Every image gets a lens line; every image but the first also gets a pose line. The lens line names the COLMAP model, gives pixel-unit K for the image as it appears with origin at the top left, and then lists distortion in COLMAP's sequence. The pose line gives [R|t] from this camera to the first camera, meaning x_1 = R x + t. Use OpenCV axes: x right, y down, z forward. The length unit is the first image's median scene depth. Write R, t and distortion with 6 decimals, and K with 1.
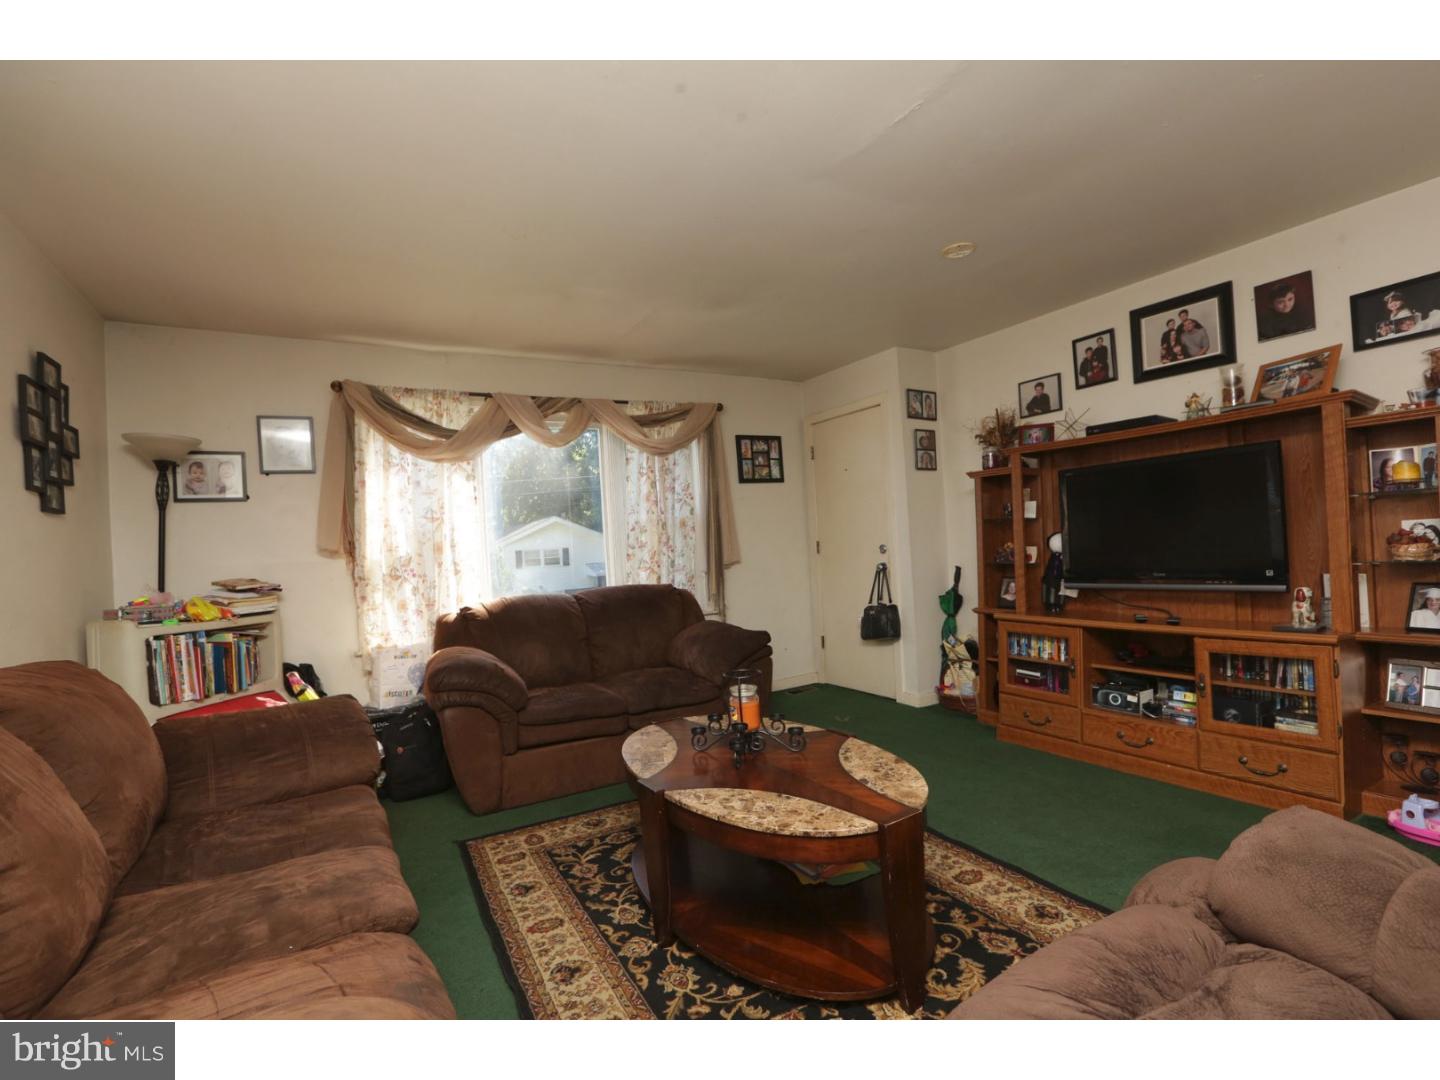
lens RADIAL K [[655.5, 0, 726.2], [0, 655.5, 540.0], [0, 0, 1]] dist [-0.037642, 0.008070]
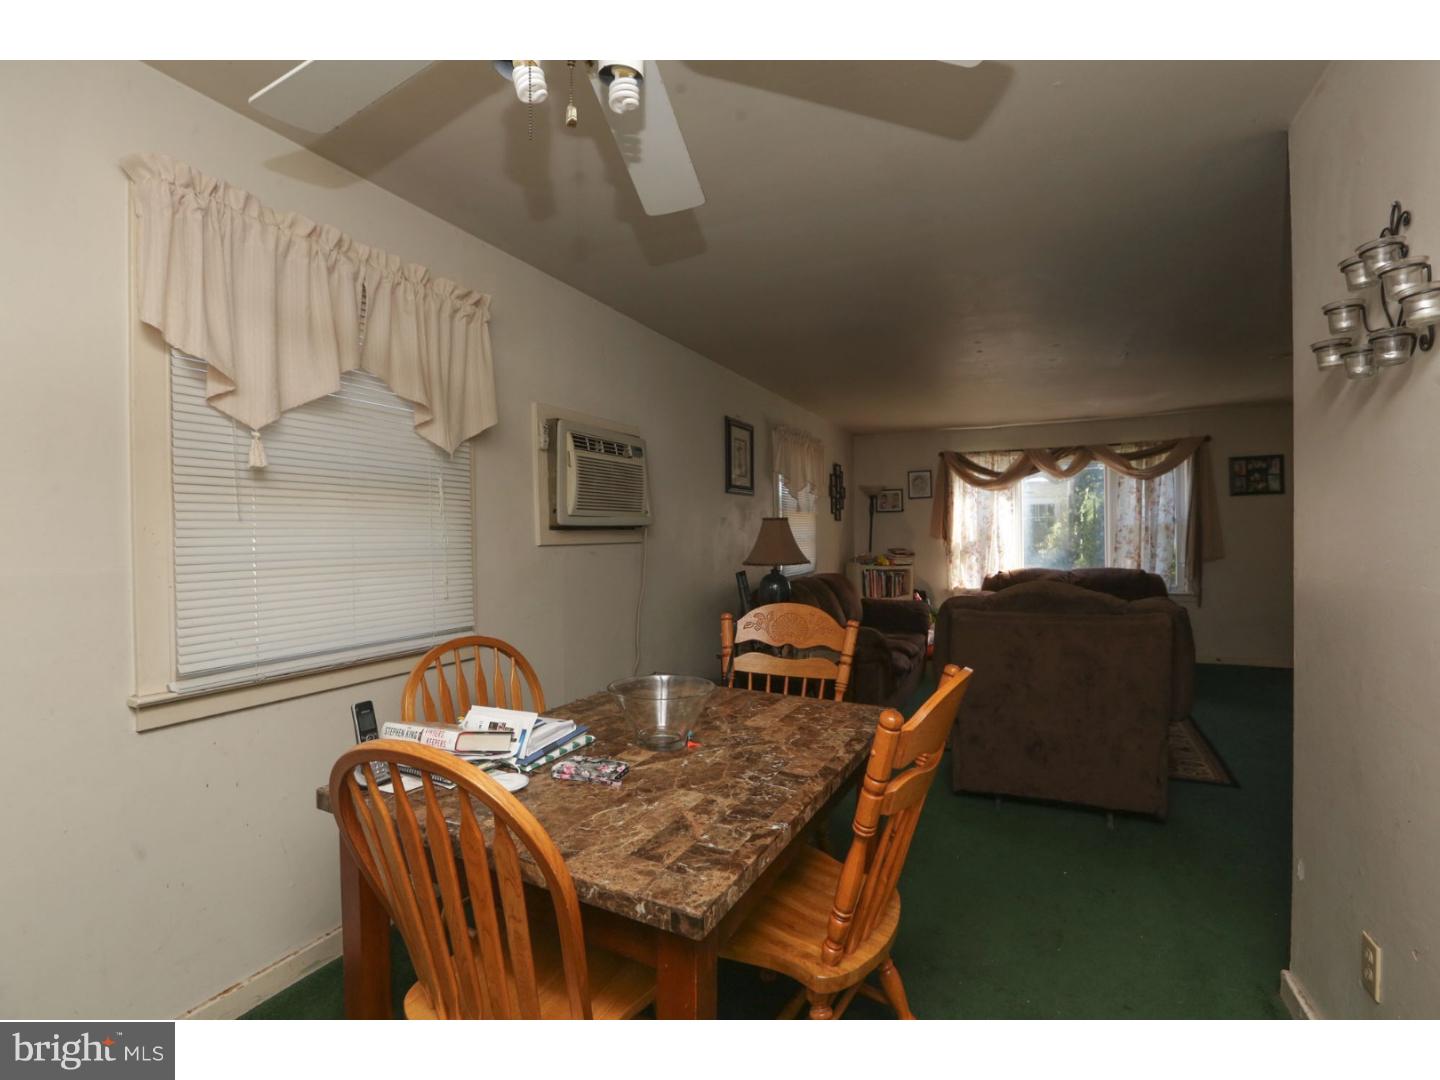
lens RADIAL K [[655.5, 0, 719.6], [0, 655.5, 538.6], [0, 0, 1]] dist [-0.037642, 0.008070]
pose [[0.549990, 0.057560, -0.833185, 0.697391], [-0.016051, 0.998166, 0.058362, -0.083717], [0.835017, -0.018725, 0.549906, -0.671737]]
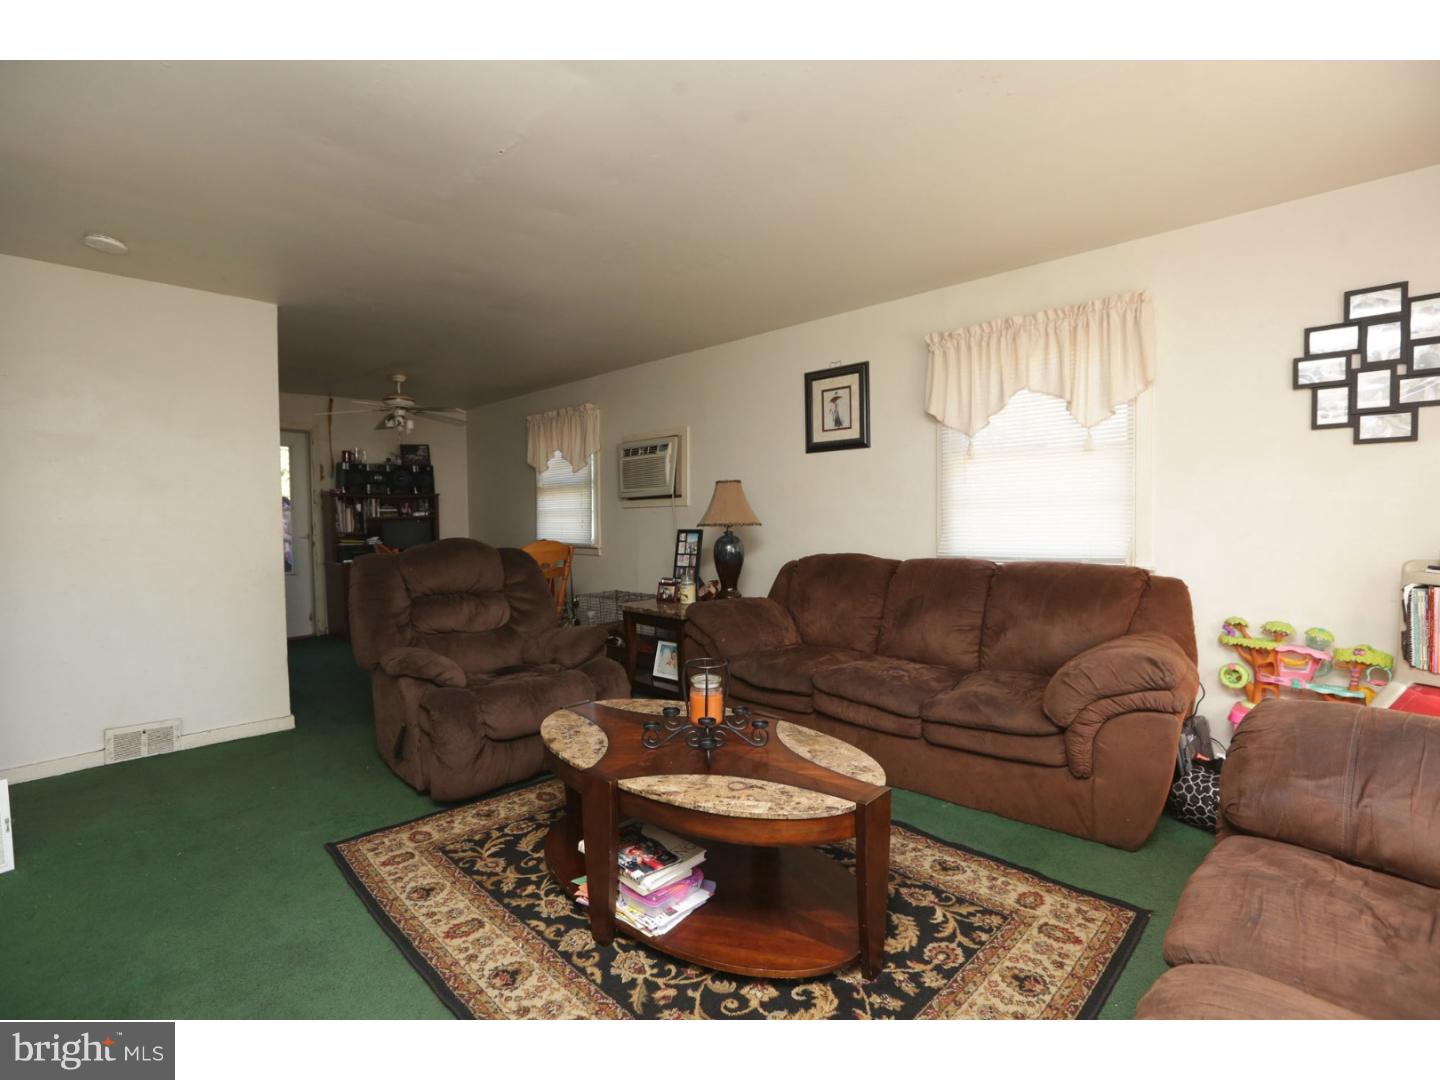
lens RADIAL K [[655.5, 0, 725.3], [0, 655.5, 541.3], [0, 0, 1]] dist [-0.037642, 0.008070]
pose [[-0.956944, 0.077011, -0.279872, 0.145110], [0.066663, 0.996700, 0.046323, -0.003735], [0.282515, 0.025671, -0.958919, 1.126228]]
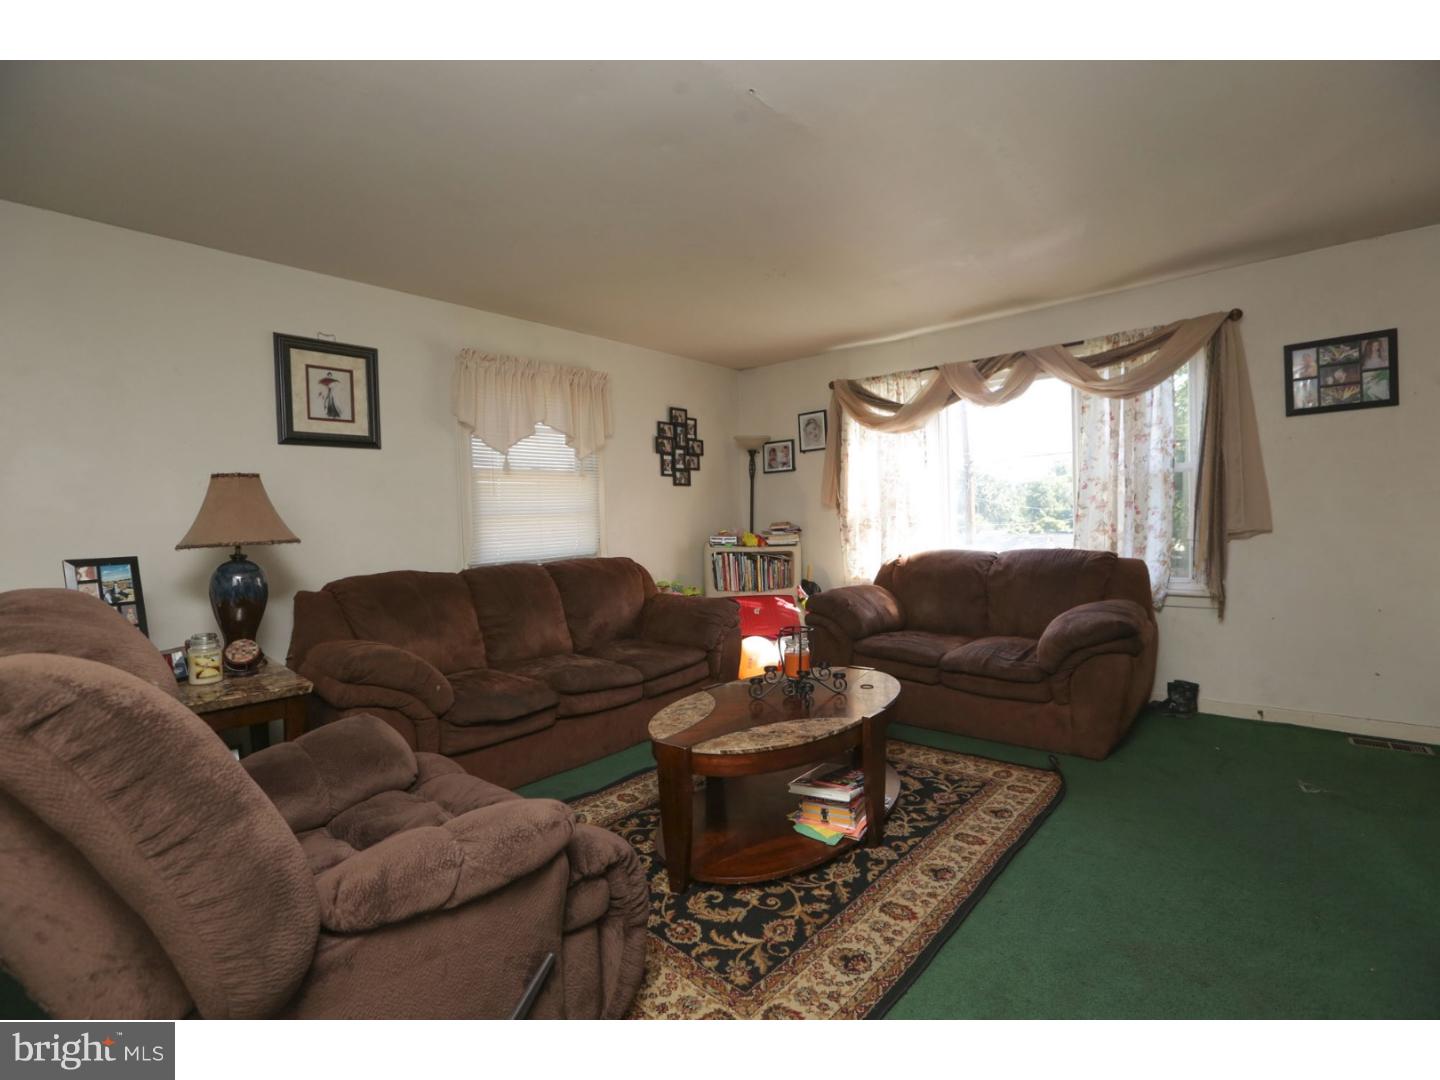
lens RADIAL K [[655.5, 0, 711.3], [0, 655.5, 537.0], [0, 0, 1]] dist [-0.037642, 0.008070]
pose [[0.312772, 0.076358, -0.946754, 0.645267], [0.016238, 0.996188, 0.085709, -0.038792], [0.949690, -0.042180, 0.310340, 0.300201]]
